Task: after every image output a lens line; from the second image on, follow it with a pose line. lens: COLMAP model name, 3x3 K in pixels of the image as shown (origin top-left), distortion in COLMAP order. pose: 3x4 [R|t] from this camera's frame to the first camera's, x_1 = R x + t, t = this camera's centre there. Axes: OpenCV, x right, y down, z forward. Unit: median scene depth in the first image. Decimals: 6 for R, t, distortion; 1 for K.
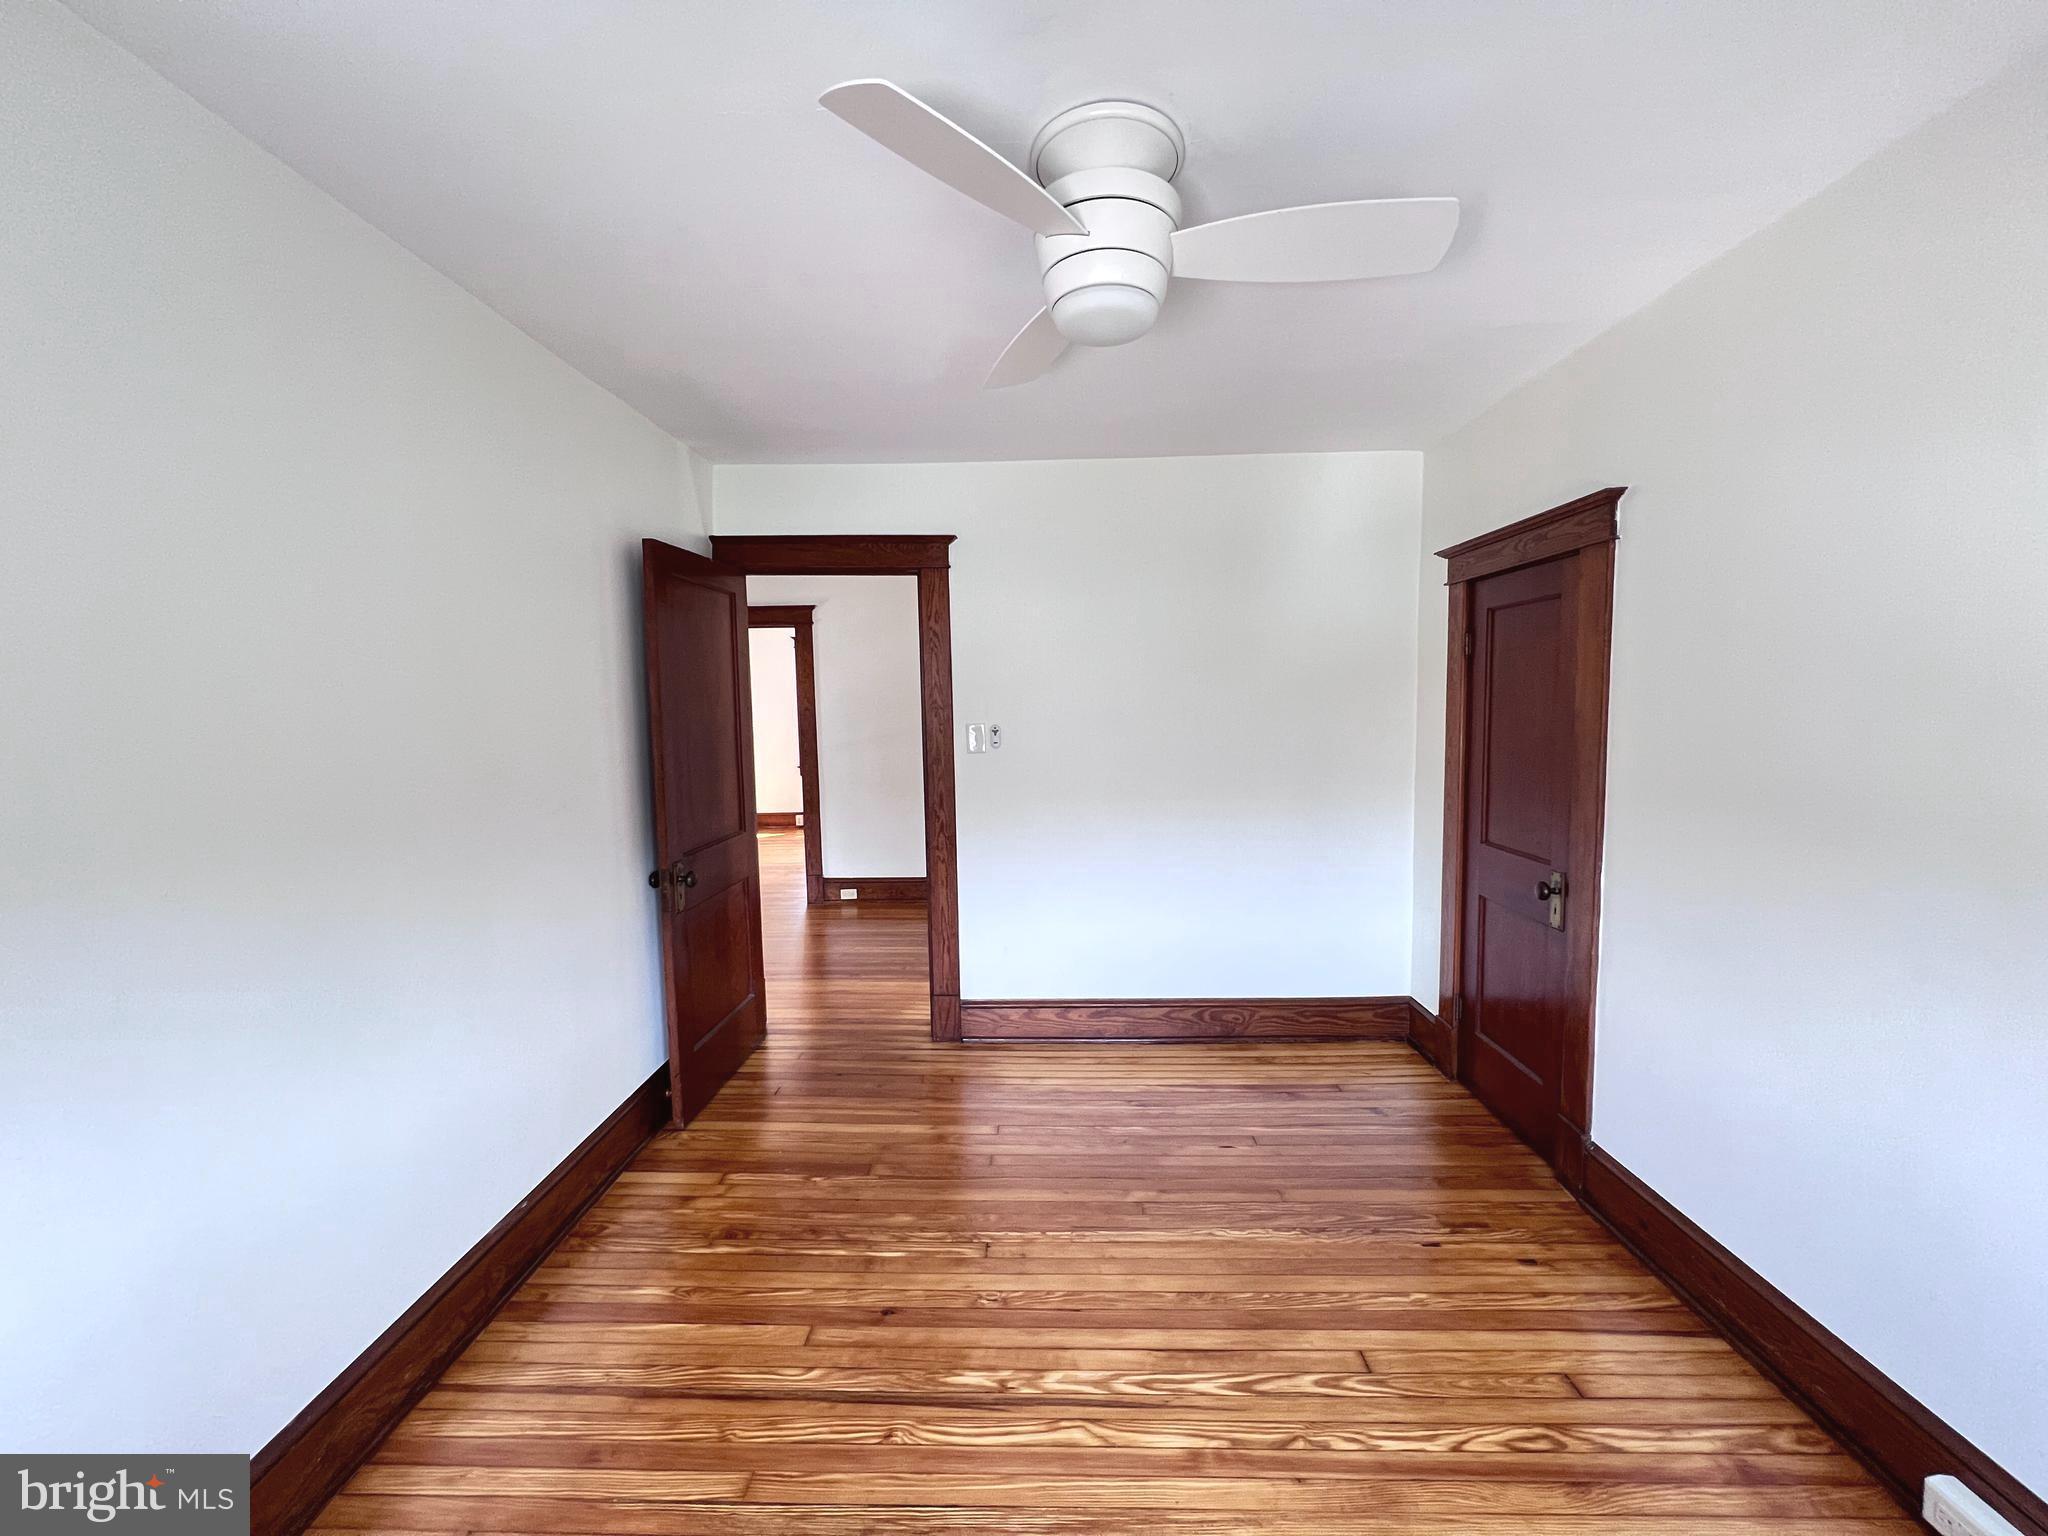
lens RADIAL K [[815.9, 0, 1025.8], [0, 815.9, 784.0], [0, 0, 1]] dist [0.008368, -0.000165]
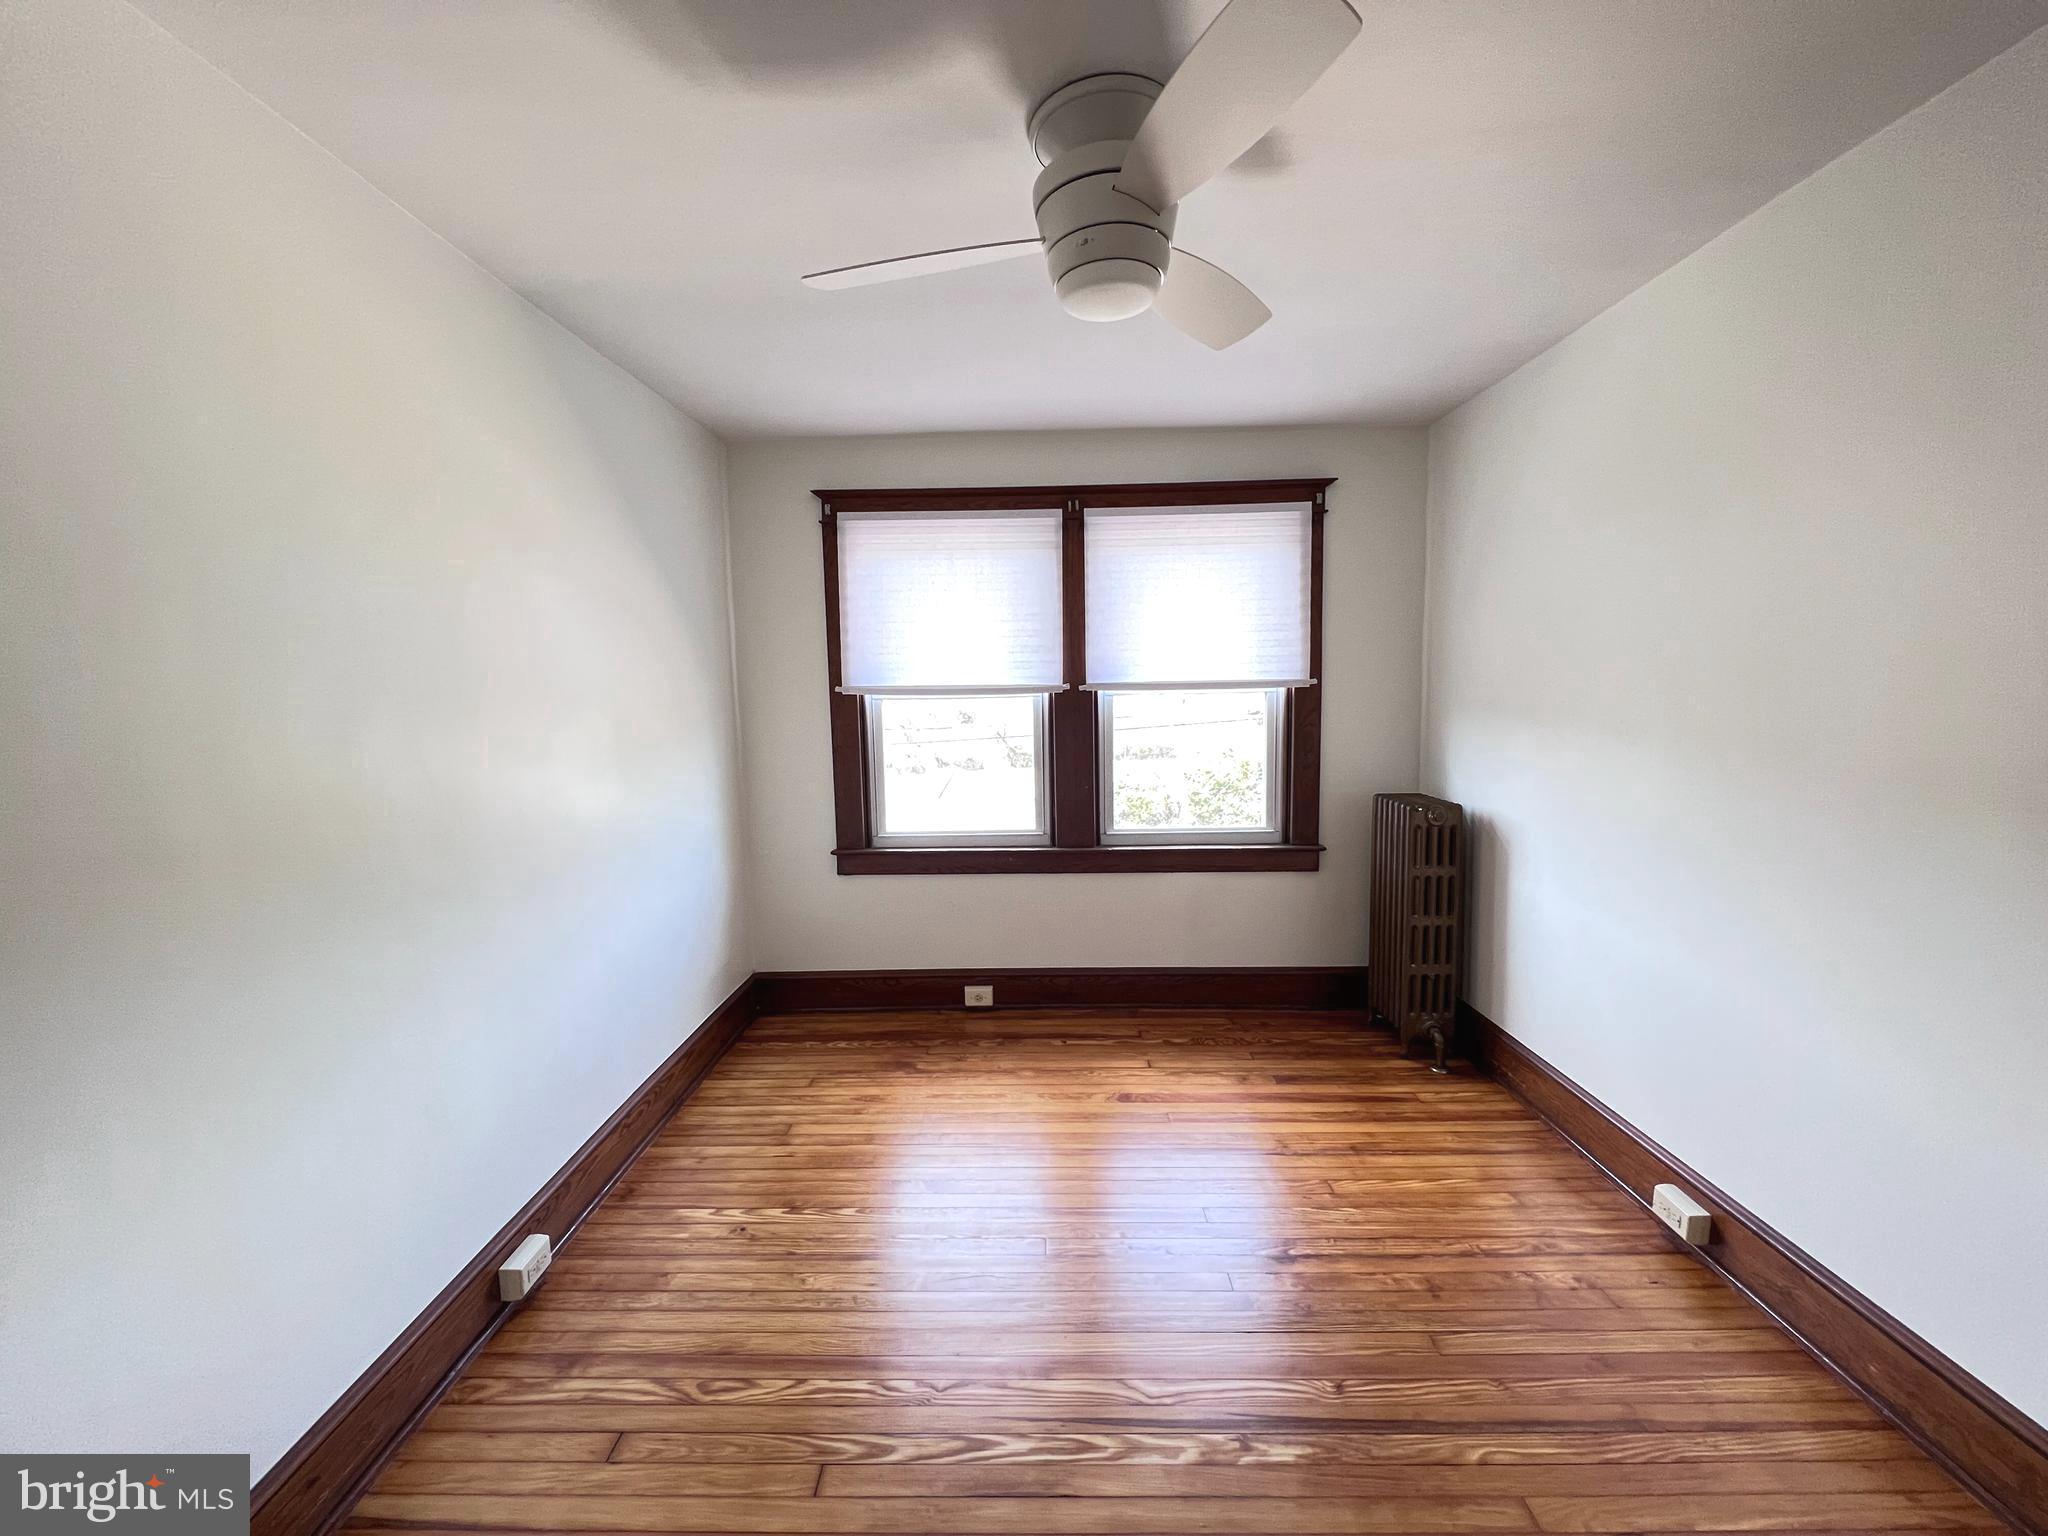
lens RADIAL K [[818.9, 0, 1023.3], [0, 818.9, 766.0], [0, 0, 1]] dist [0.001262, 0.000412]
pose [[-0.999305, 0.036930, -0.005167, 0.192226], [0.034856, 0.974316, 0.222472, -0.189836], [0.013250, 0.222137, -0.974925, 1.724896]]
